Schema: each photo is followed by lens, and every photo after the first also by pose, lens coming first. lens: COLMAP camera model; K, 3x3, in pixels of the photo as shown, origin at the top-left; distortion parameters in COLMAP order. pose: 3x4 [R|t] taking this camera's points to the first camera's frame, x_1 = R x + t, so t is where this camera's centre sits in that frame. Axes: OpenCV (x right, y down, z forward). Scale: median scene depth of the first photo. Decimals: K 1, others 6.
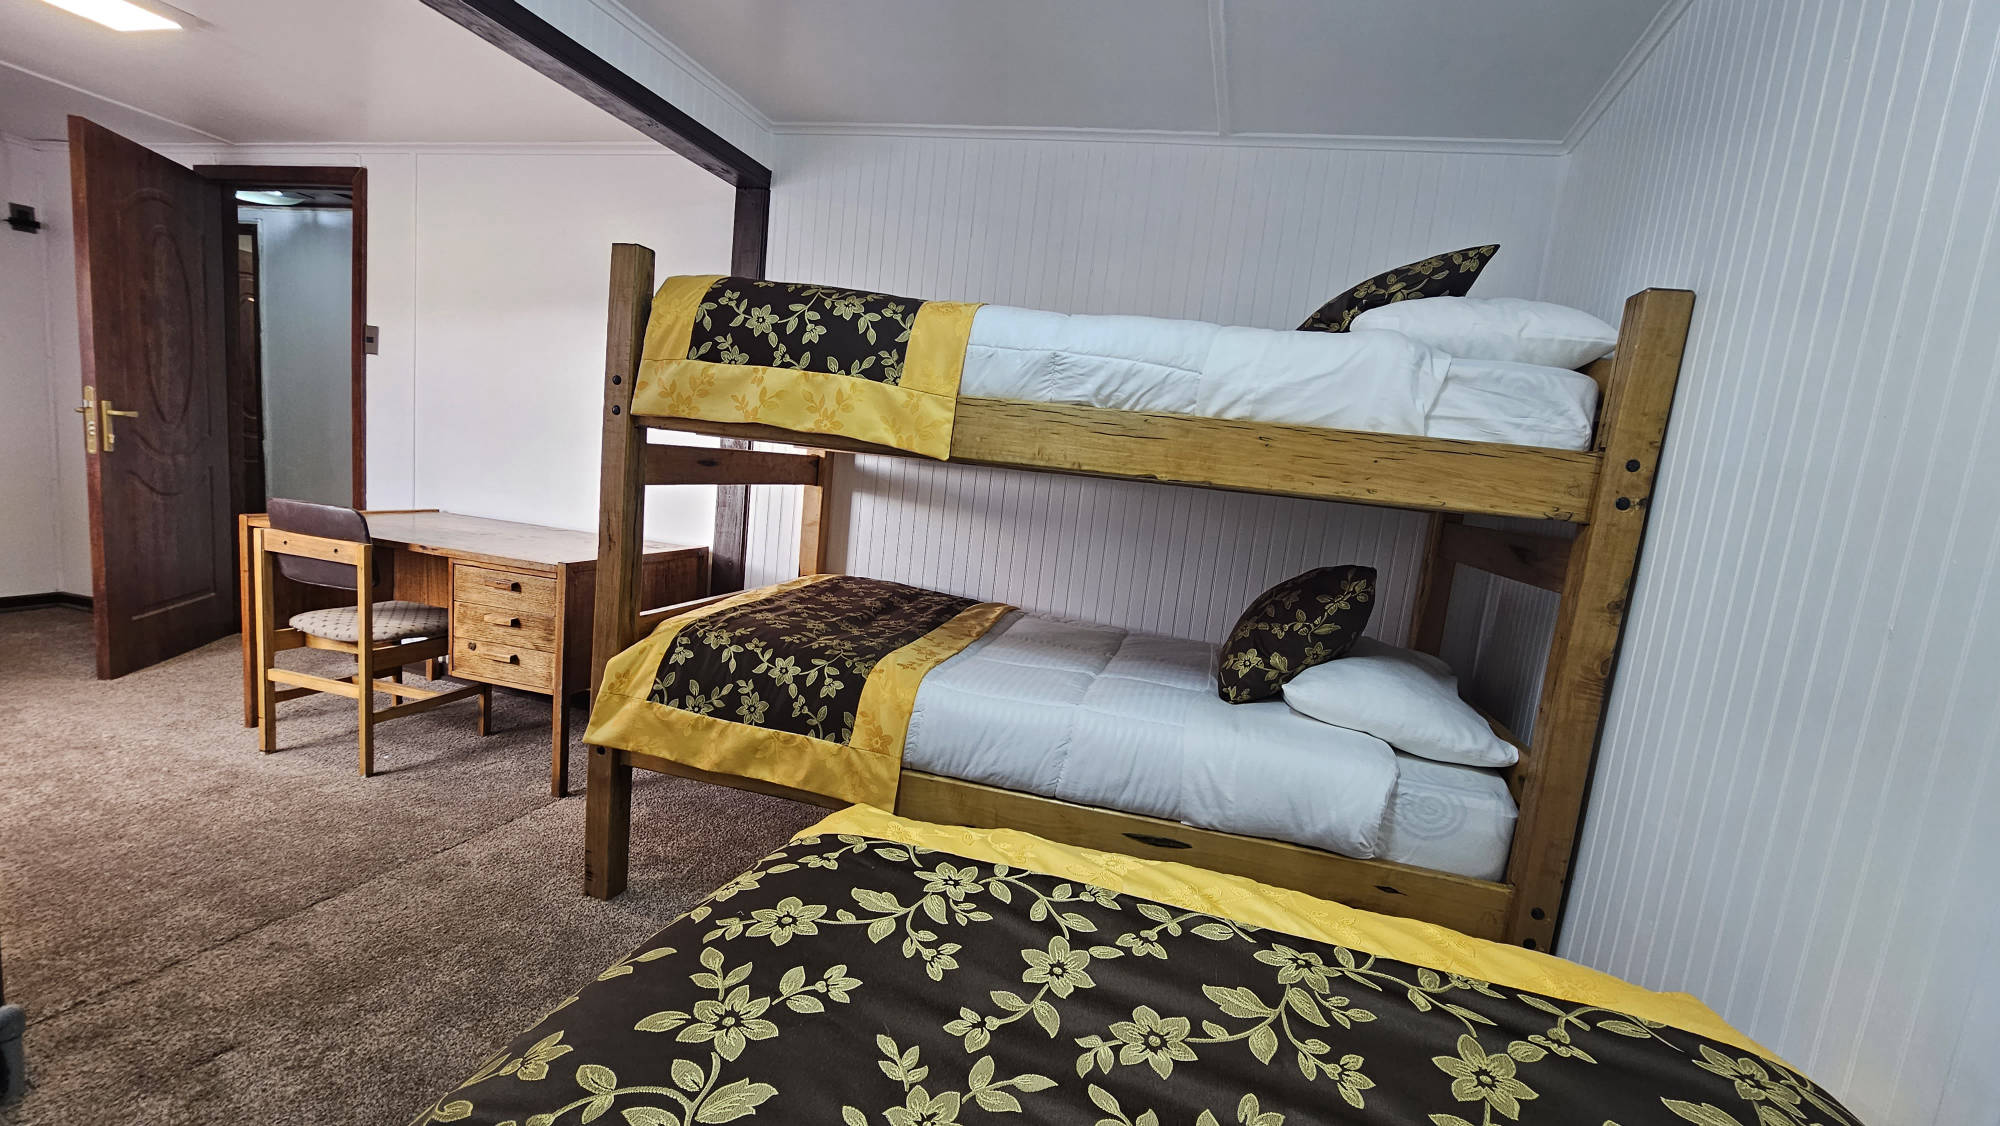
lens RADIAL K [[748.6, 0, 1000.0], [0, 748.6, 563.0], [0, 0, 1]] dist [-0.000071, 0.000159]
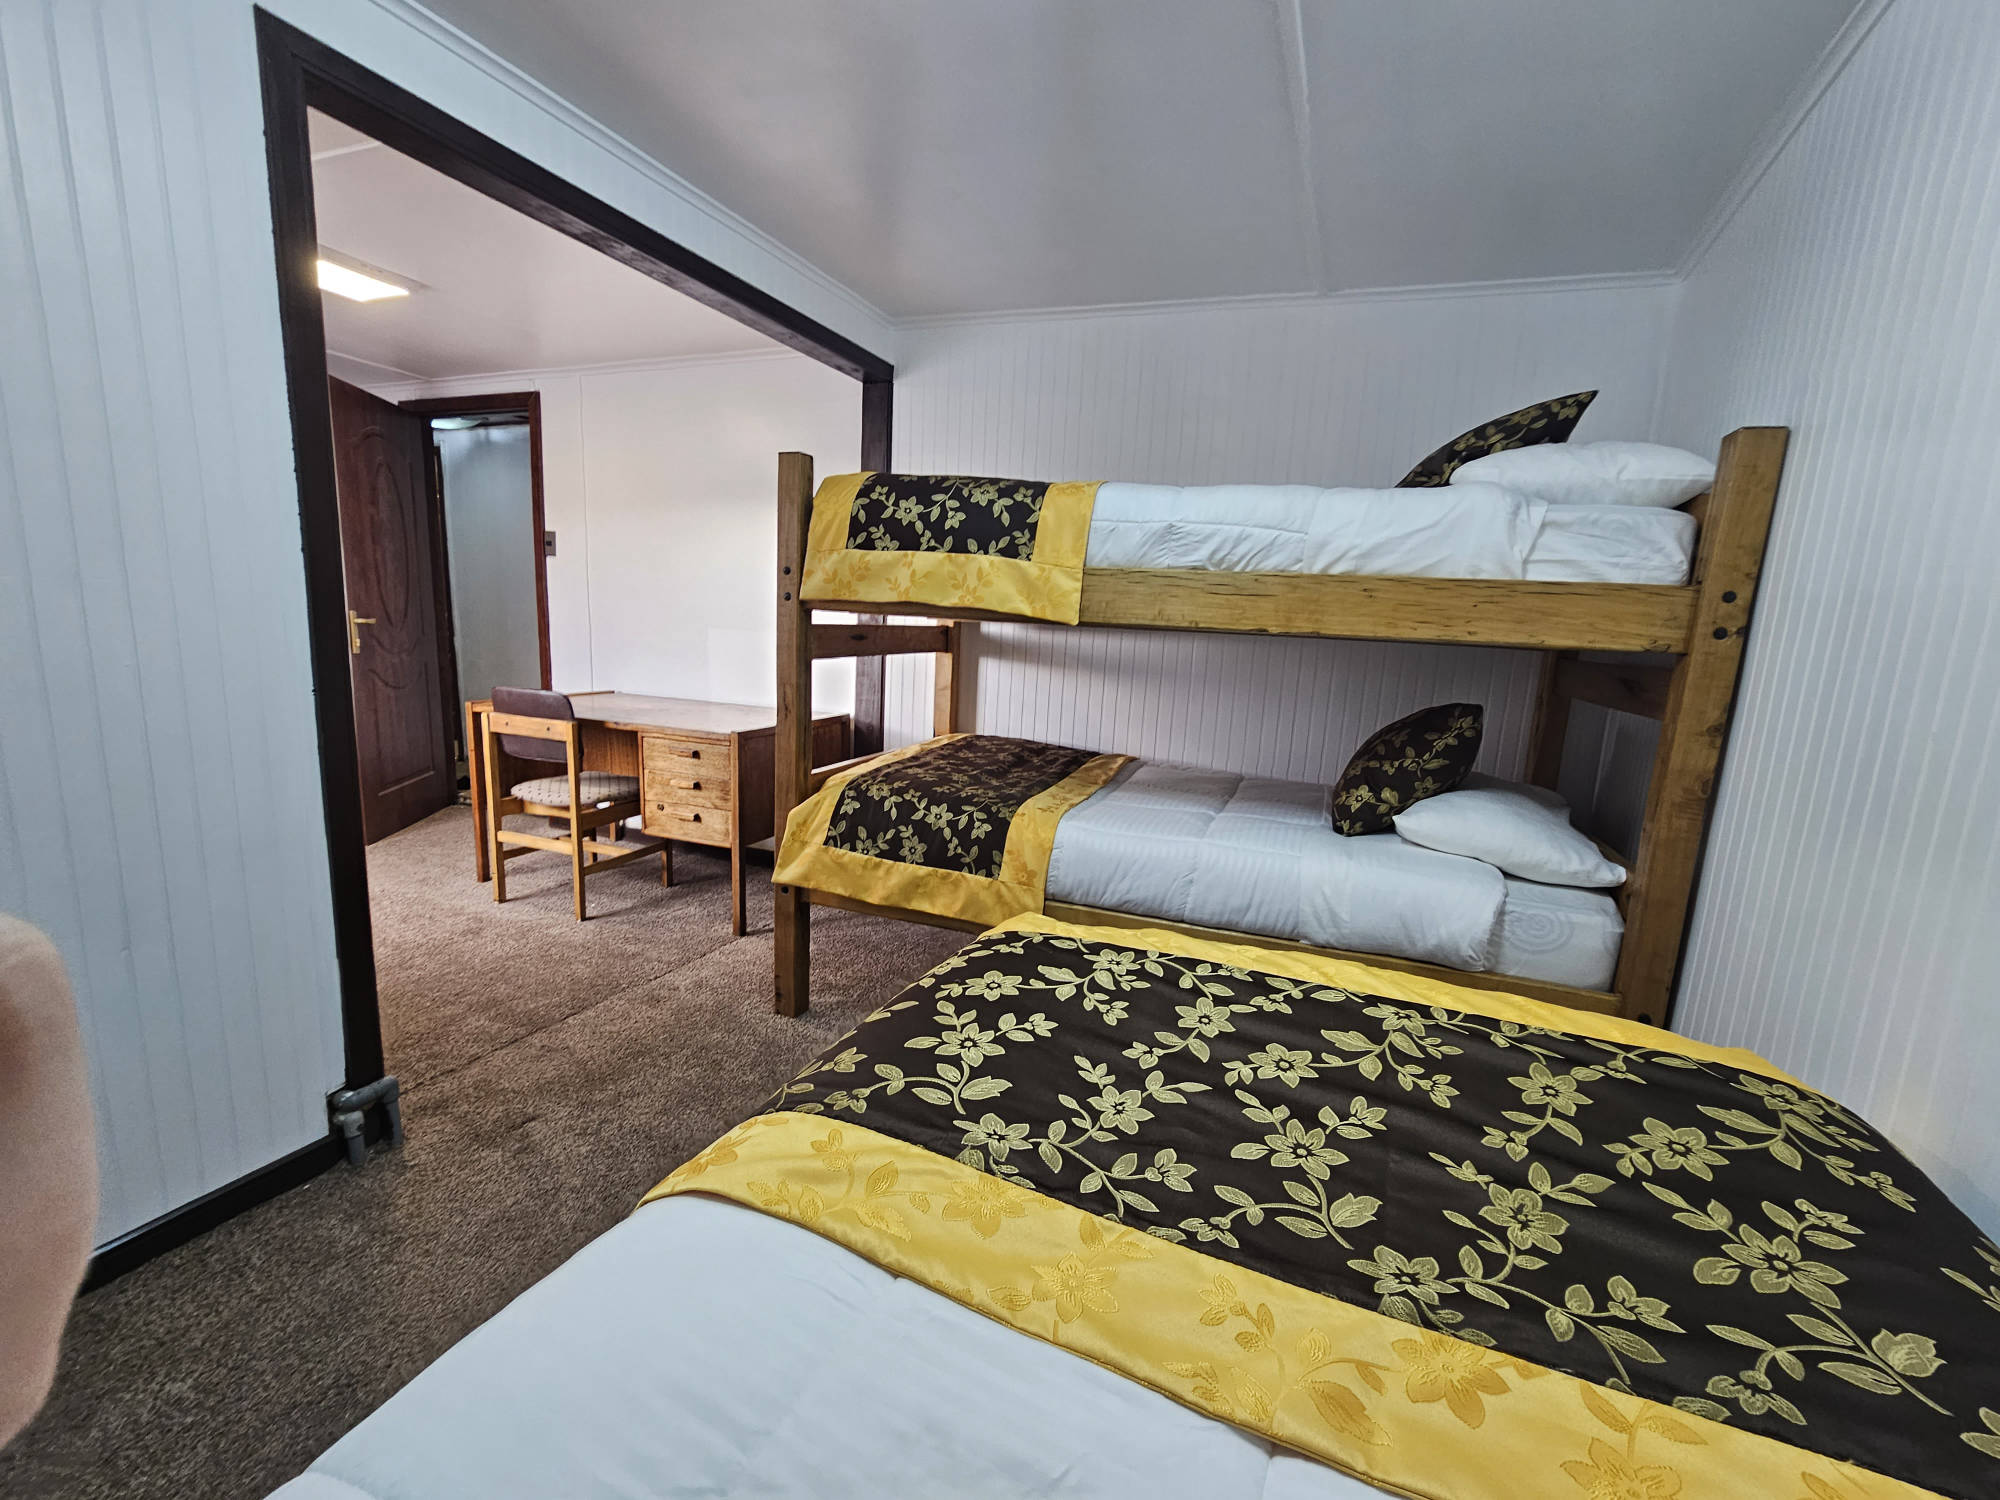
lens RADIAL K [[815.7, 0, 1000.0], [0, 815.7, 750.0], [0, 0, 1]] dist [-0.002965, 0.000083]
pose [[0.993548, -0.036307, -0.107448, -0.059751], [0.039108, 0.998945, 0.024078, 0.016668], [0.106461, -0.028125, 0.993919, -0.237837]]
